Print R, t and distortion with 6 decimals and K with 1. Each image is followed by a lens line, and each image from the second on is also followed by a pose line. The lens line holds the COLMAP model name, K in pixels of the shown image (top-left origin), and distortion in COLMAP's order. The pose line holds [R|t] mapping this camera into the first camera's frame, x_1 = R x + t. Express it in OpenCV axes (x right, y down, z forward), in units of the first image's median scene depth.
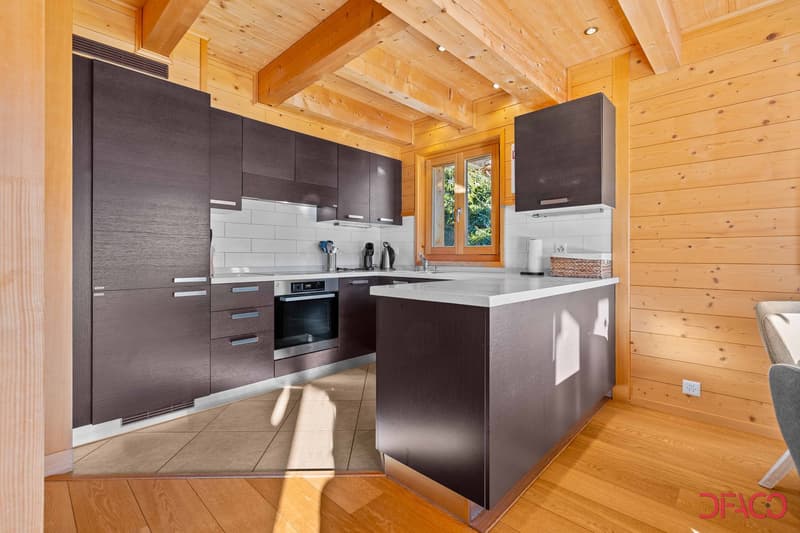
lens RADIAL K [[364.2, 0, 400.3], [0, 364.2, 259.6], [0, 0, 1]] dist [0.009990, 0.000145]
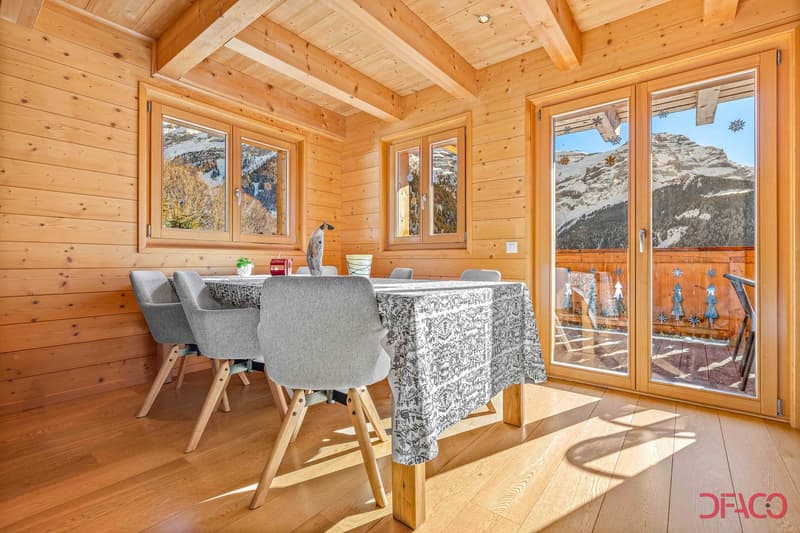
lens RADIAL K [[364.2, 0, 400.2], [0, 364.2, 262.1], [0, 0, 1]] dist [0.009990, 0.000145]
pose [[-0.080224, -0.004654, 0.996766, -0.240759], [0.004614, 0.999977, 0.005040, 0.062924], [-0.996766, 0.005003, -0.080200, 0.158547]]
